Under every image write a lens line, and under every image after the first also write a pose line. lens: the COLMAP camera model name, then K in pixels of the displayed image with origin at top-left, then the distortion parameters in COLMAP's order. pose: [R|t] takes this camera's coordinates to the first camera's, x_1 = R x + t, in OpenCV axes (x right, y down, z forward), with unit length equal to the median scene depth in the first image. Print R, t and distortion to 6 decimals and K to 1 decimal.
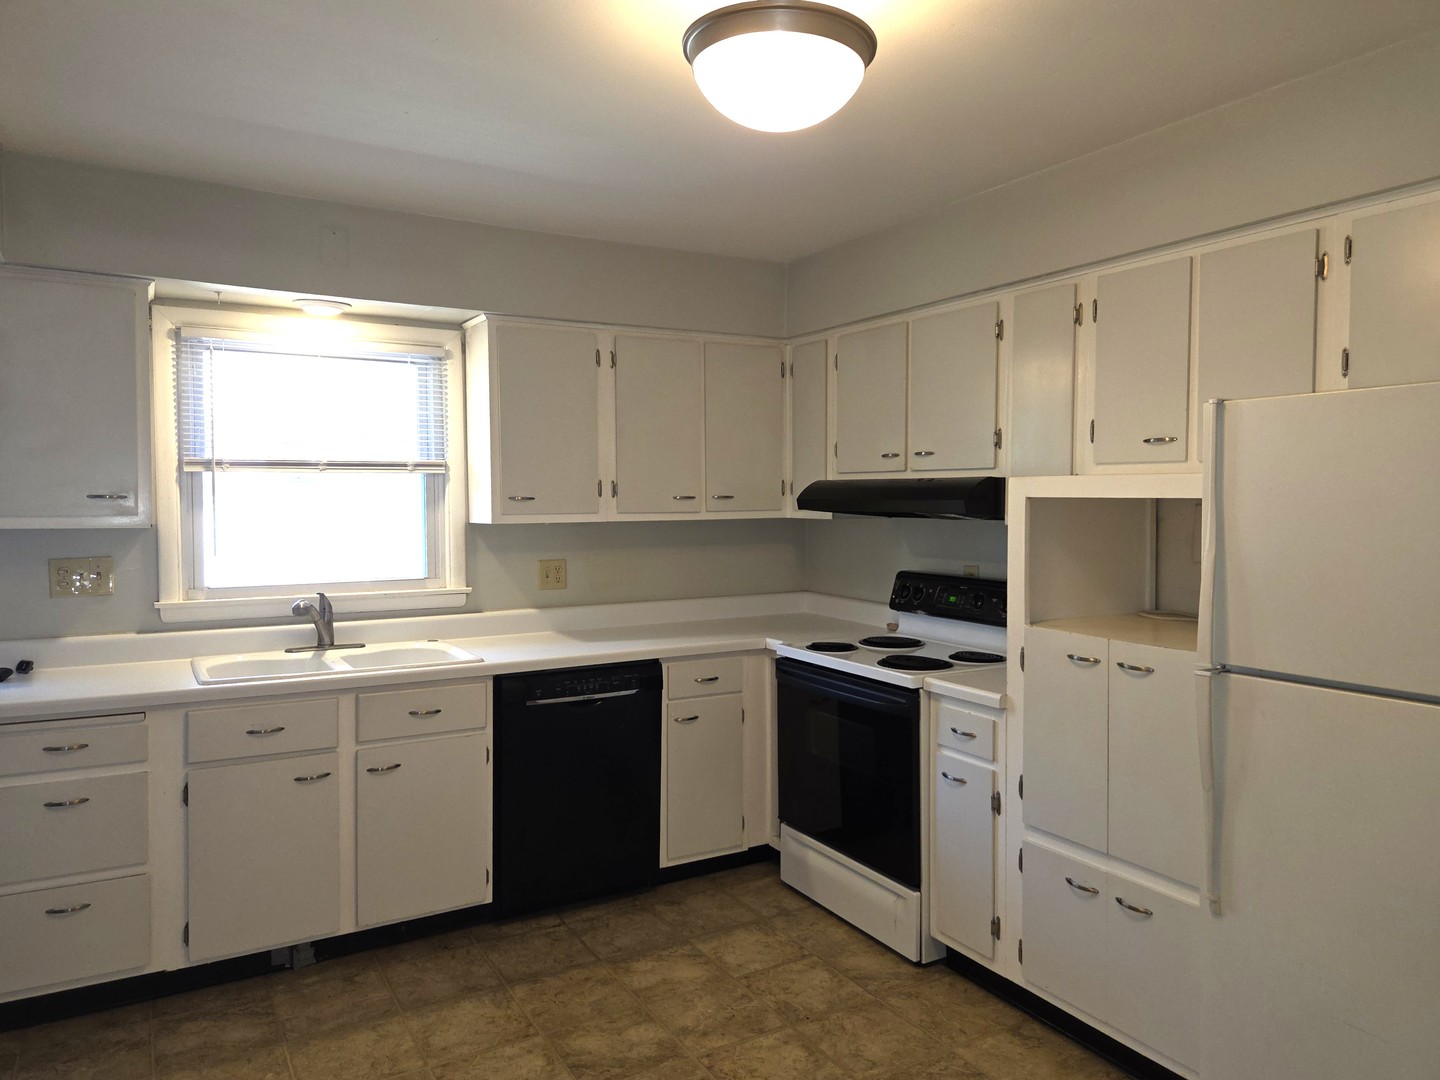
lens RADIAL K [[997.0, 0, 749.4], [0, 997.0, 536.6], [0, 0, 1]] dist [0.067783, -0.049107]
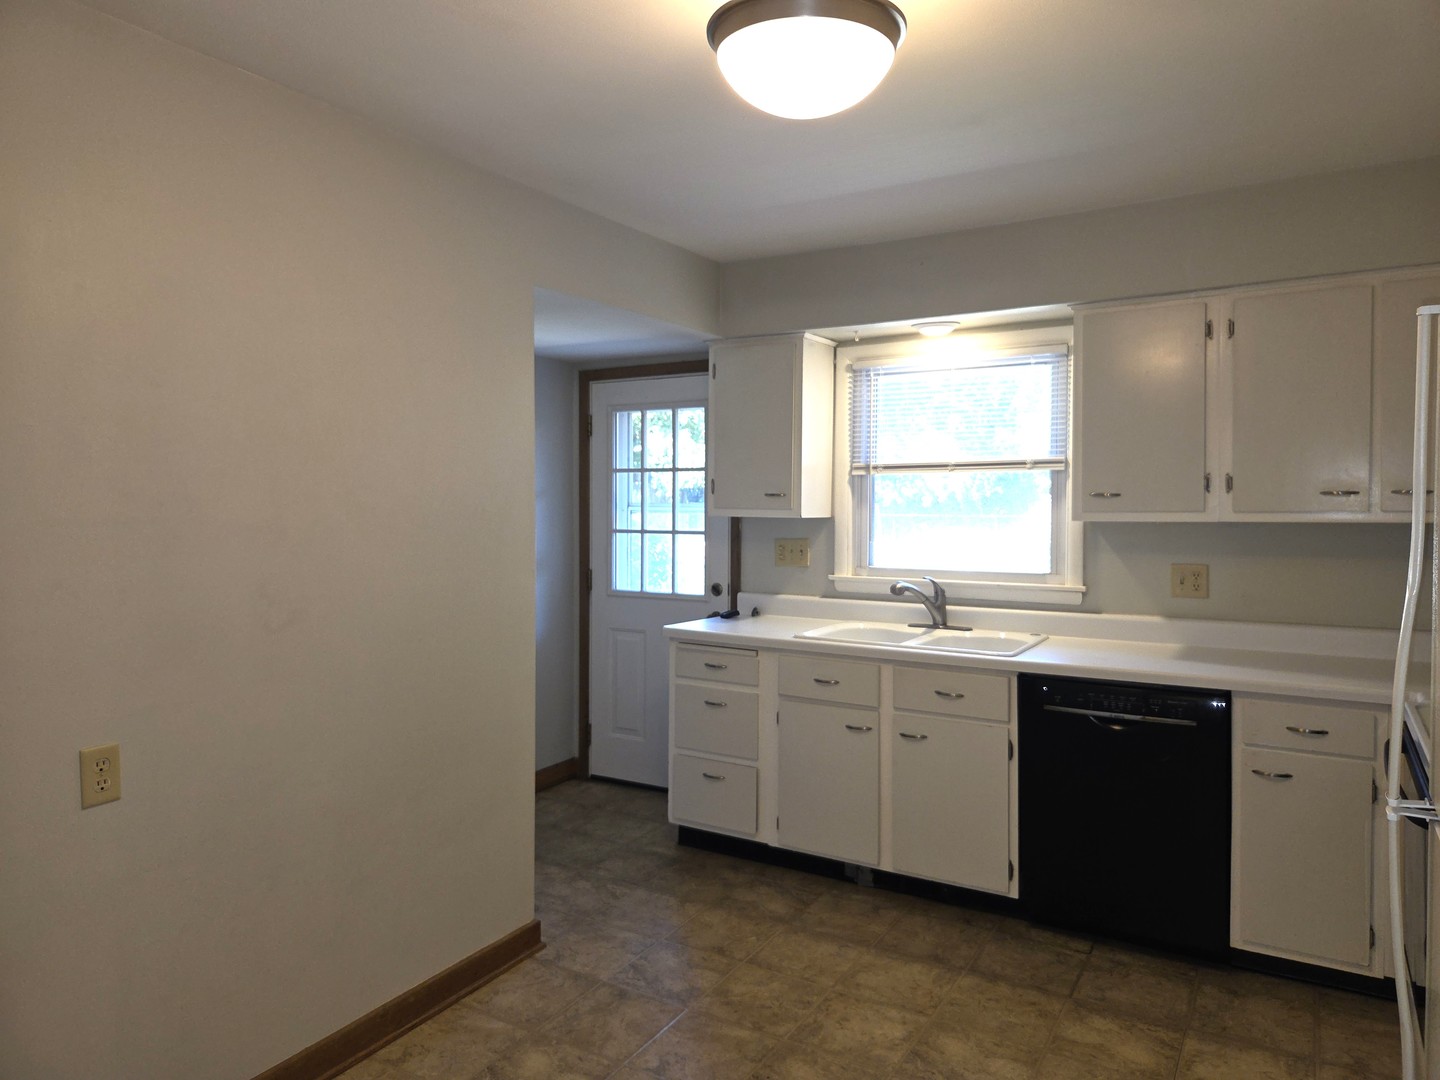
lens RADIAL K [[997.0, 0, 724.1], [0, 997.0, 534.3], [0, 0, 1]] dist [0.067783, -0.049107]
pose [[0.475397, 0.036098, -0.879030, 0.487077], [-0.029114, 0.999256, 0.025290, -0.016826], [0.879289, 0.013569, 0.476095, 0.266247]]
